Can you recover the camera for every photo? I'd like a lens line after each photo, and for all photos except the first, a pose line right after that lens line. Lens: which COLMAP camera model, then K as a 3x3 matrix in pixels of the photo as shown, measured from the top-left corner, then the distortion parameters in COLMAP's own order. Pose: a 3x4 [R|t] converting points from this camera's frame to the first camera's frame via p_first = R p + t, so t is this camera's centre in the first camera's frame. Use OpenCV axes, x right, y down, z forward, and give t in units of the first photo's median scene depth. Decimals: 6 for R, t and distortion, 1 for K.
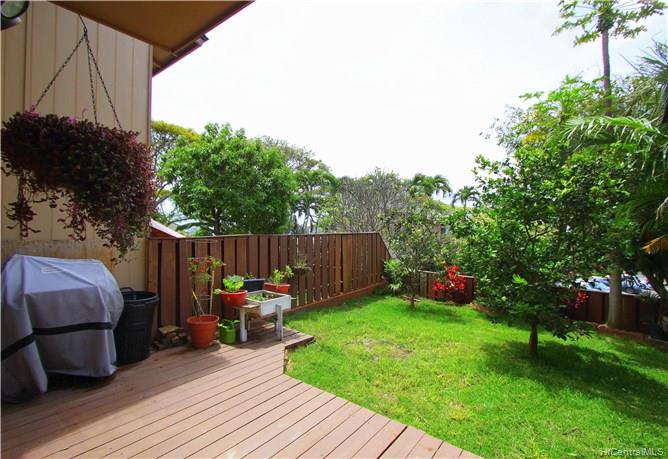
lens RADIAL K [[310.1, 0, 331.3], [0, 310.1, 229.0], [0, 0, 1]] dist [-0.009738, -0.000167]
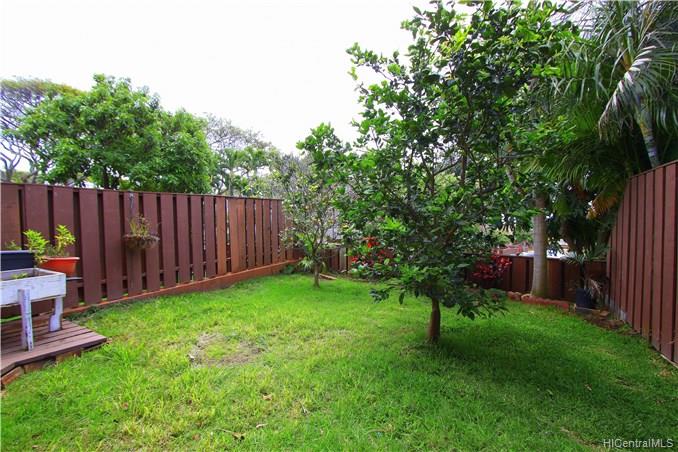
lens RADIAL K [[306.2, 0, 340.5], [0, 306.2, 225.7], [0, 0, 1]] dist [-0.014598, 0.000001]
pose [[0.986322, -0.020427, 0.163558, 0.289121], [0.014983, 0.999294, 0.034445, 0.101804], [-0.164146, -0.031523, 0.985932, 0.310683]]
